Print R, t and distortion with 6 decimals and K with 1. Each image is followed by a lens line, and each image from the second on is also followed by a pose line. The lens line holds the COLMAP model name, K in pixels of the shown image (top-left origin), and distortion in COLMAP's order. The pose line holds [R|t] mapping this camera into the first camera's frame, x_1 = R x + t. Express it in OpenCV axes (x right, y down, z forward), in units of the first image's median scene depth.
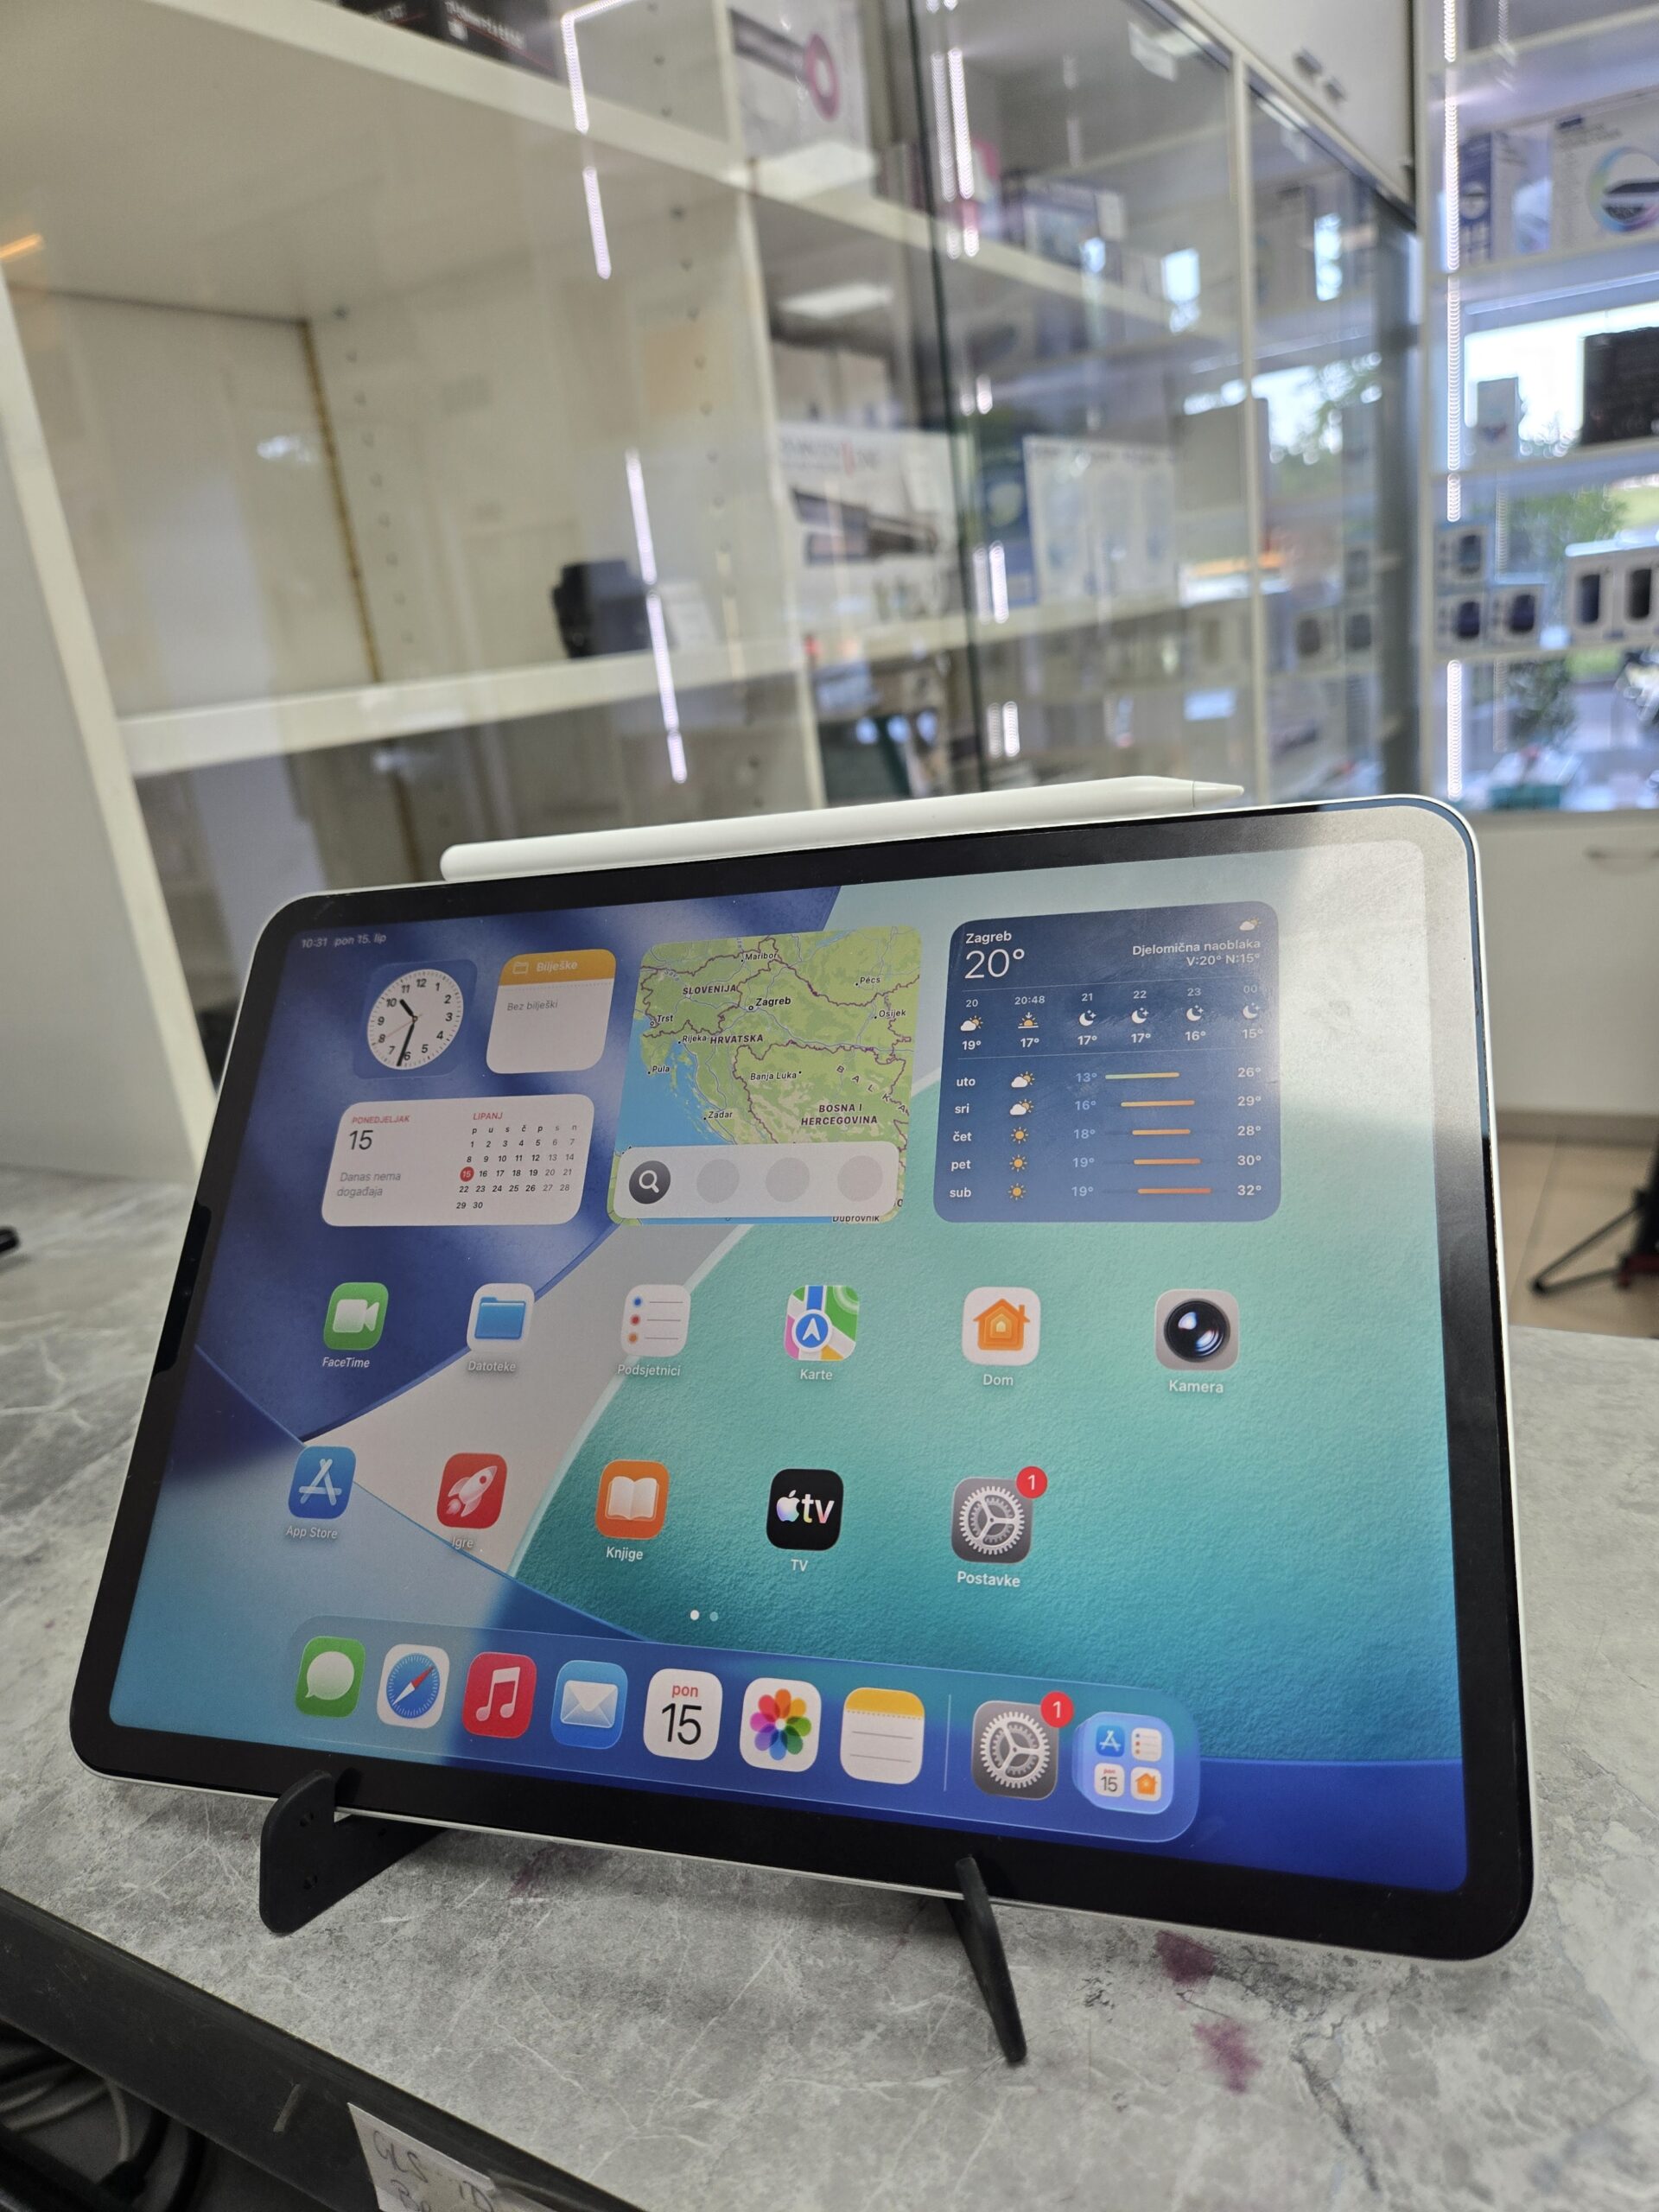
lens RADIAL K [[1533.7, 0, 855.1], [0, 1533.7, 1108.8], [0, 0, 1]] dist [0.020901, -0.040675]
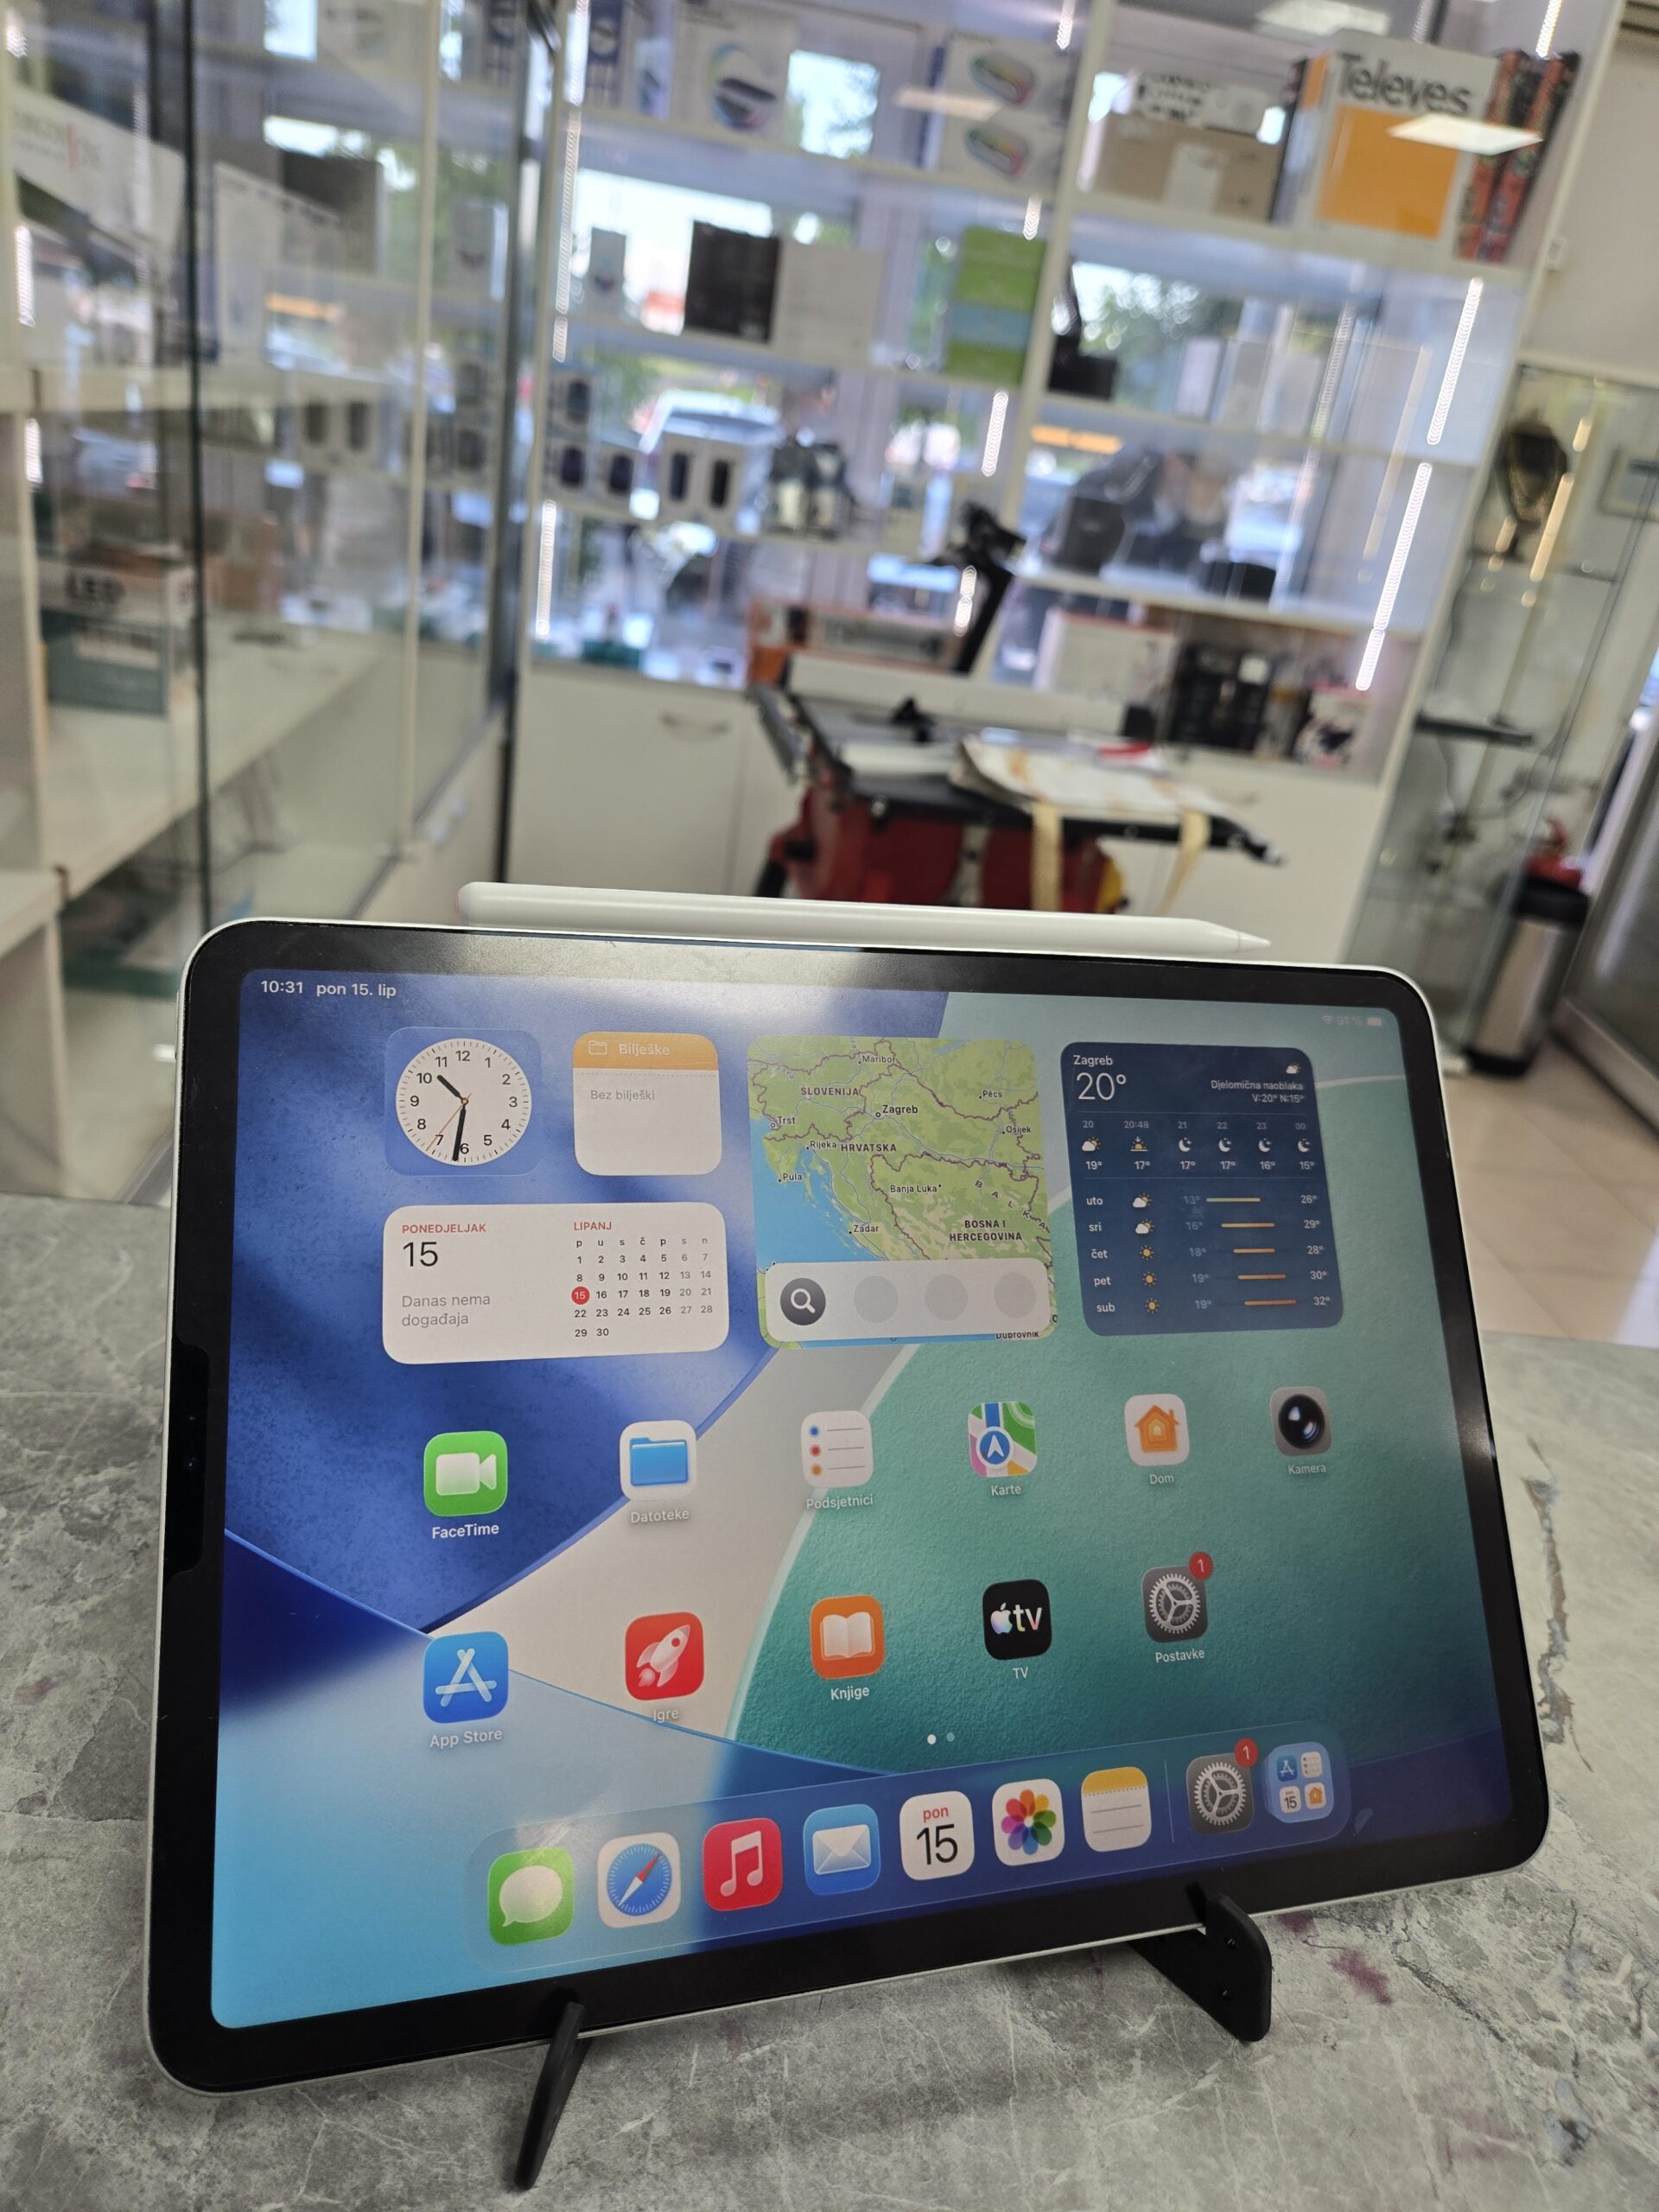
lens RADIAL K [[1533.7, 0, 834.5], [0, 1533.7, 1093.8], [0, 0, 1]] dist [0.020901, -0.040675]
pose [[0.799720, 0.000640, 0.600373, -0.743779], [-0.076733, 0.991907, 0.101154, -0.192756], [-0.595449, -0.126963, 0.793297, 0.259418]]
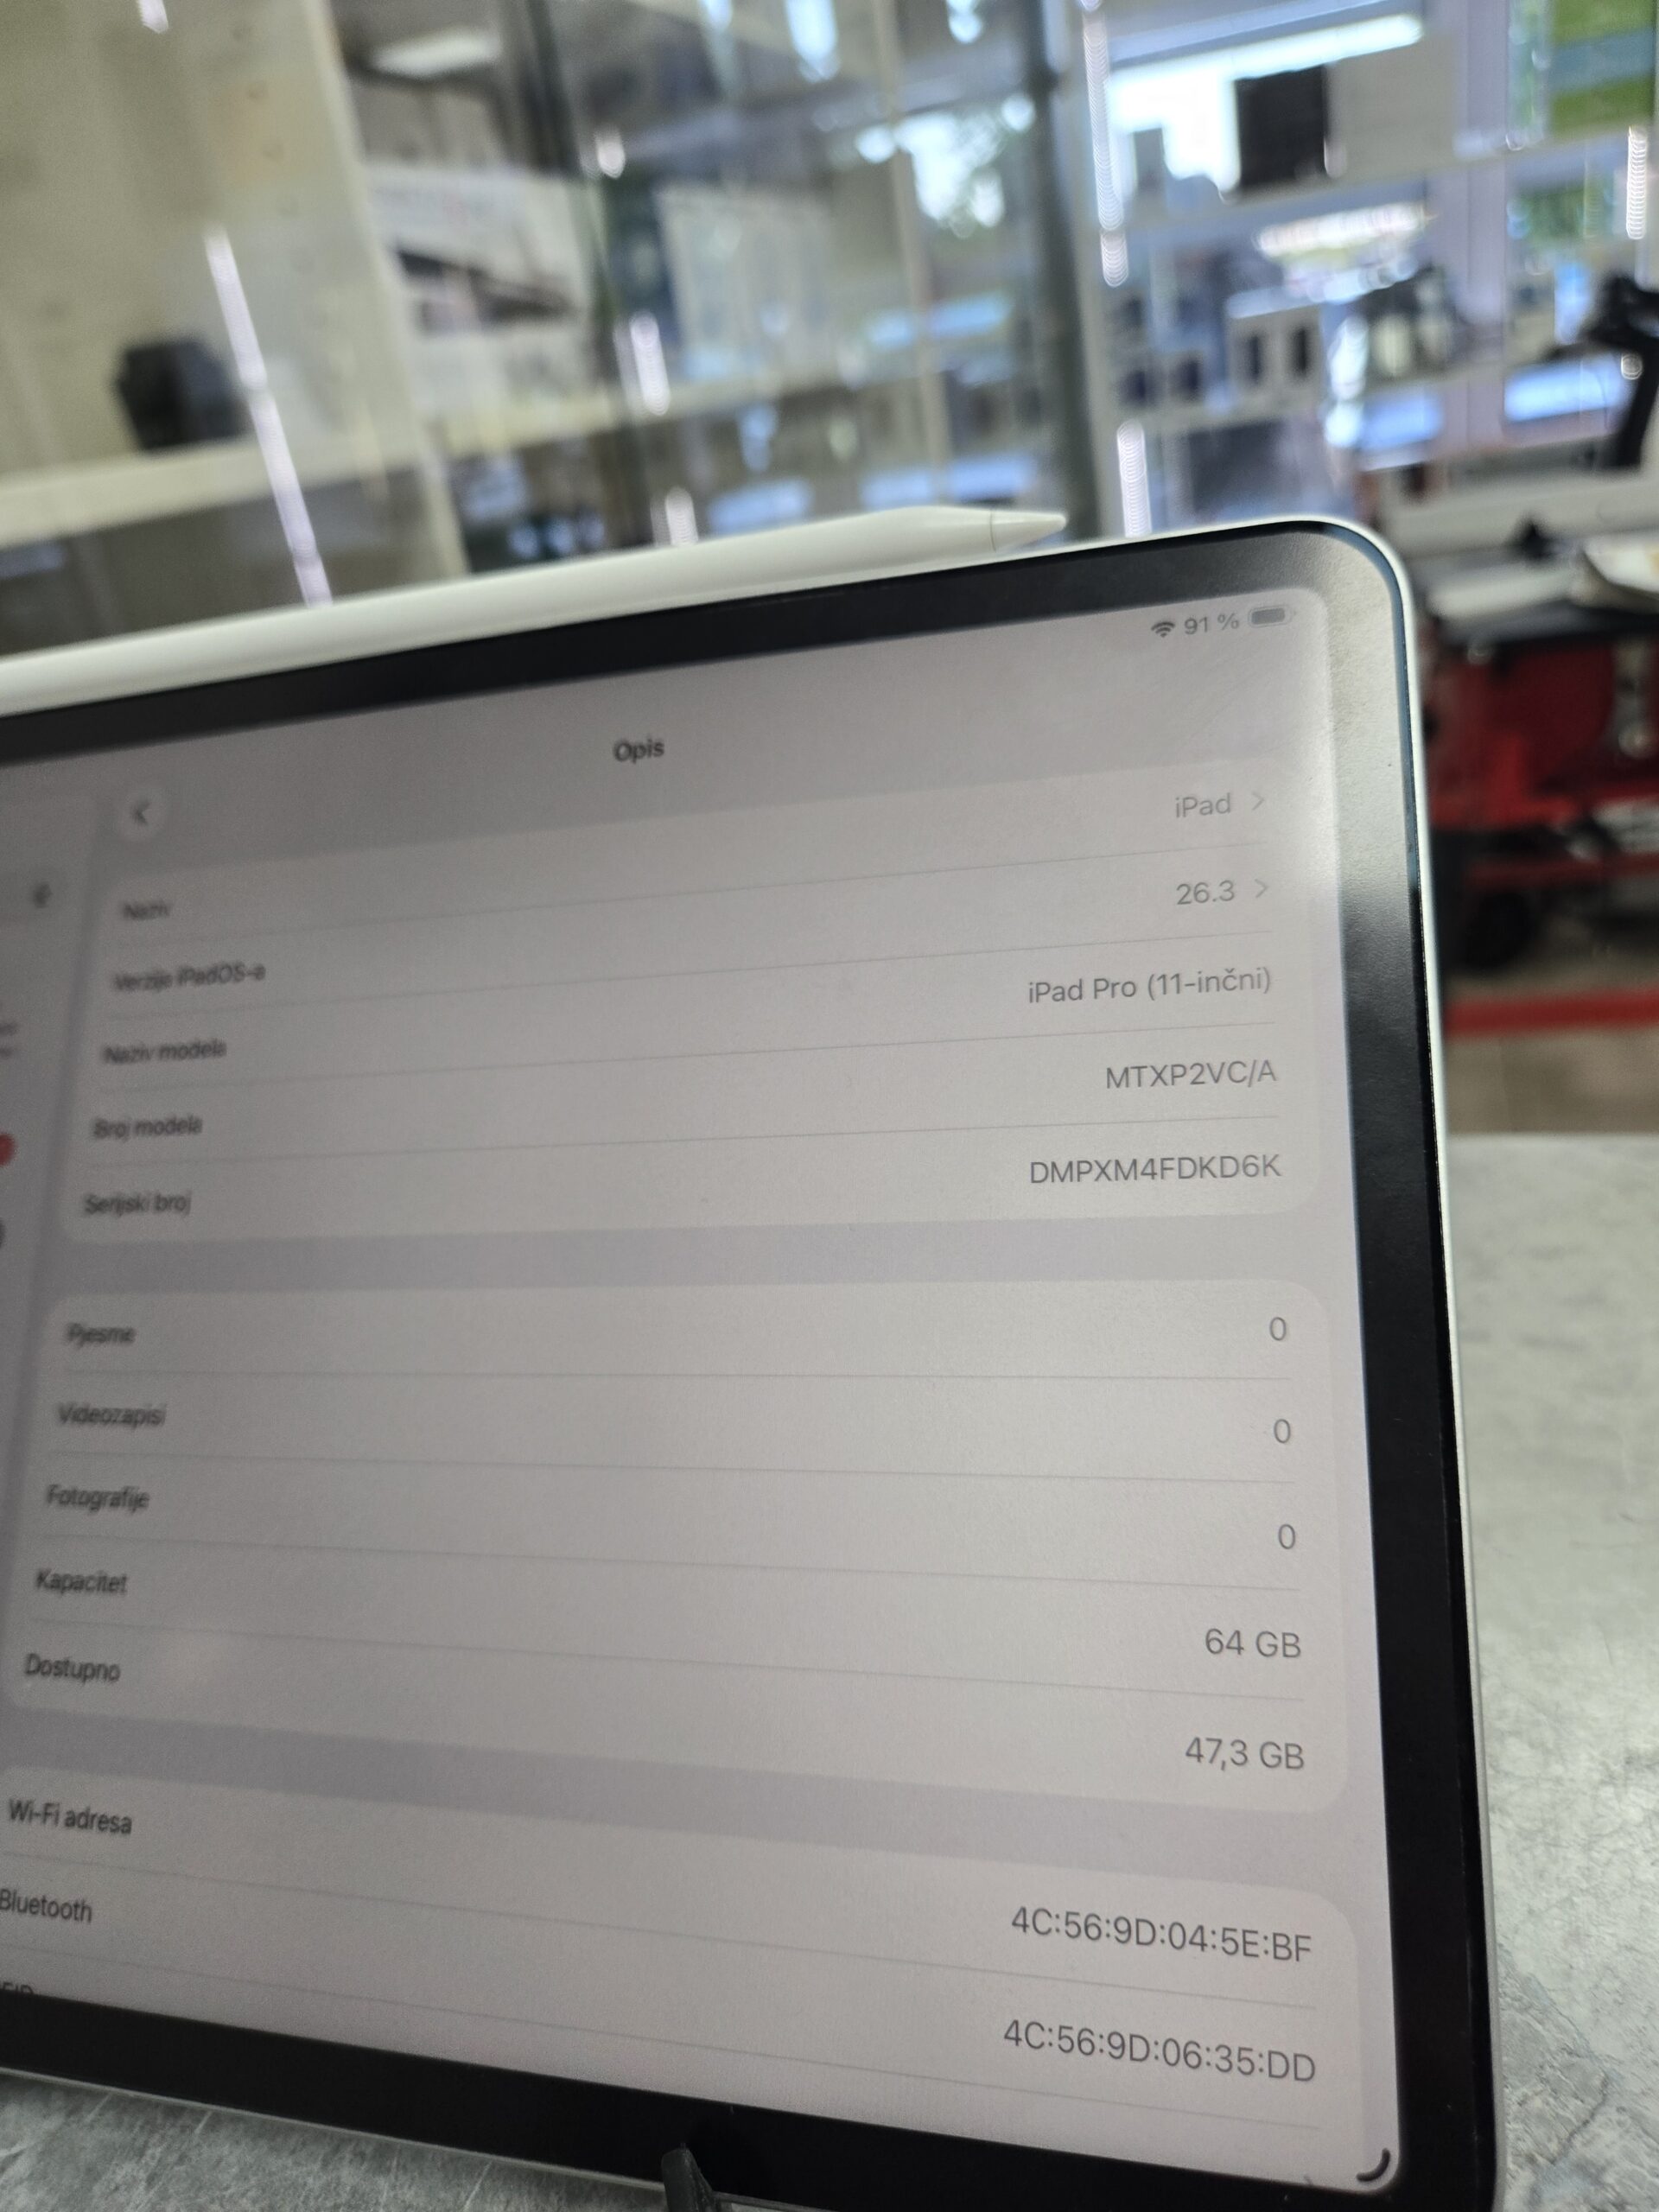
lens RADIAL K [[1533.7, 0, 866.6], [0, 1533.7, 1117.9], [0, 0, 1]] dist [0.020901, -0.040675]
pose [[0.977244, -0.125555, 0.170968, 0.043612], [0.104485, 0.986367, 0.127131, -0.013981], [-0.184599, -0.106374, 0.977040, 0.253042]]
